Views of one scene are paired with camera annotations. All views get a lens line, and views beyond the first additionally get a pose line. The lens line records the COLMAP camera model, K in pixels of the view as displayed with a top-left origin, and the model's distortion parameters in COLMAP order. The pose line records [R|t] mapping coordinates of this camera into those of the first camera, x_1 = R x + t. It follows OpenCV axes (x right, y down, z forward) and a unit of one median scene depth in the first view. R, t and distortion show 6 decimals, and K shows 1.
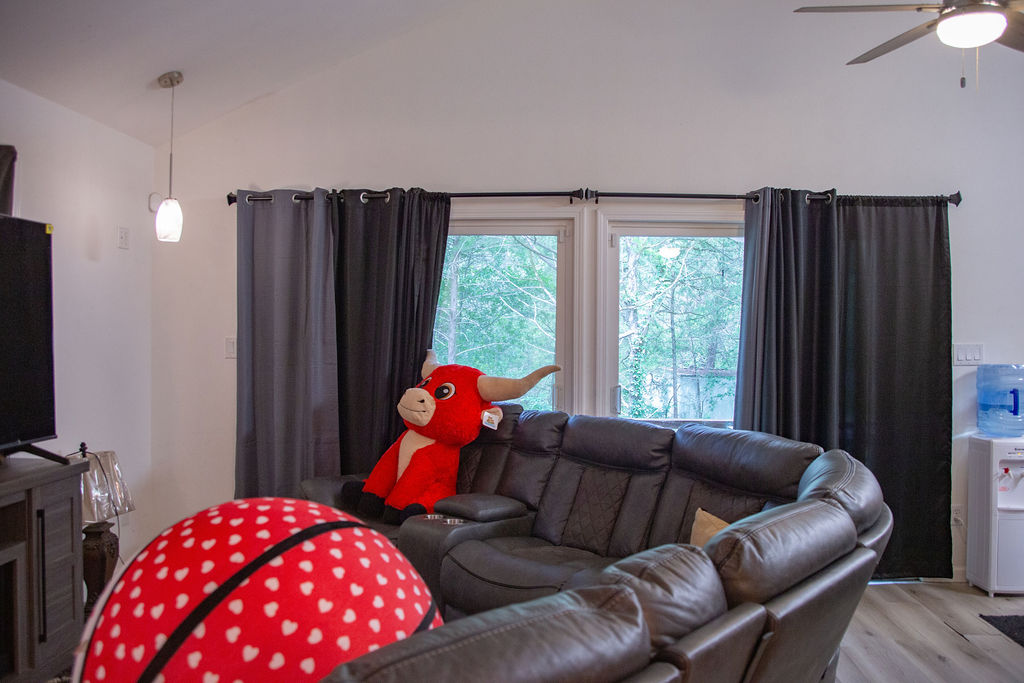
lens RADIAL K [[833.2, 0, 512.0], [0, 833.2, 341.5], [0, 0, 1]] dist [-0.157109, 0.128403]
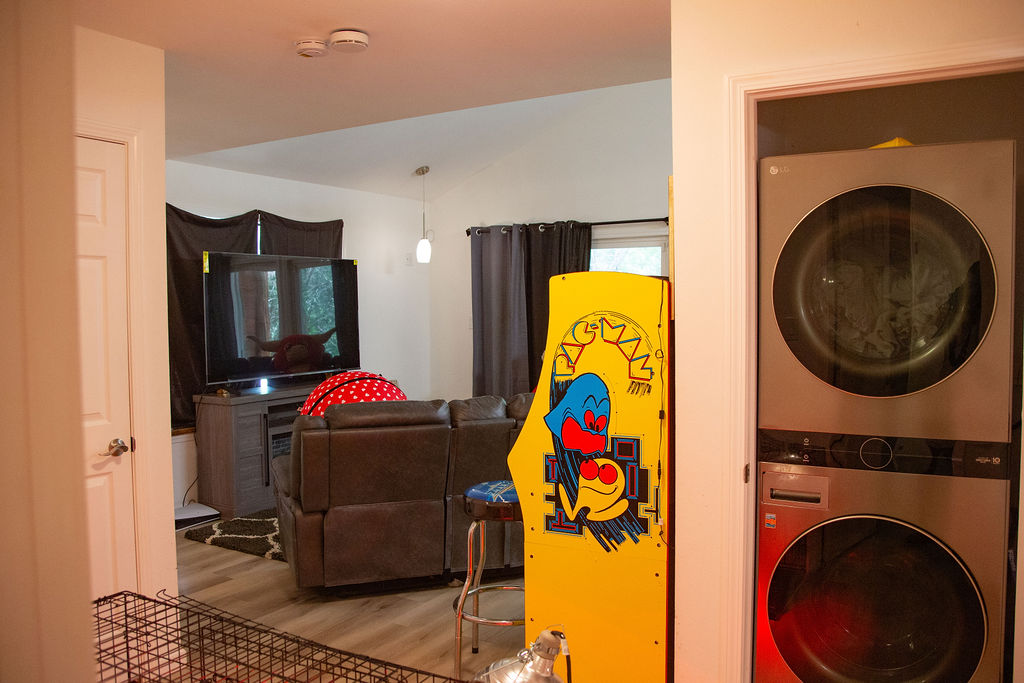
lens RADIAL K [[833.2, 0, 512.0], [0, 833.2, 341.5], [0, 0, 1]] dist [-0.157109, 0.128403]
pose [[0.889466, 0.005193, -0.456972, 0.507966], [0.008782, 0.999557, 0.028453, -0.000822], [0.456917, -0.029321, 0.889026, -0.466118]]
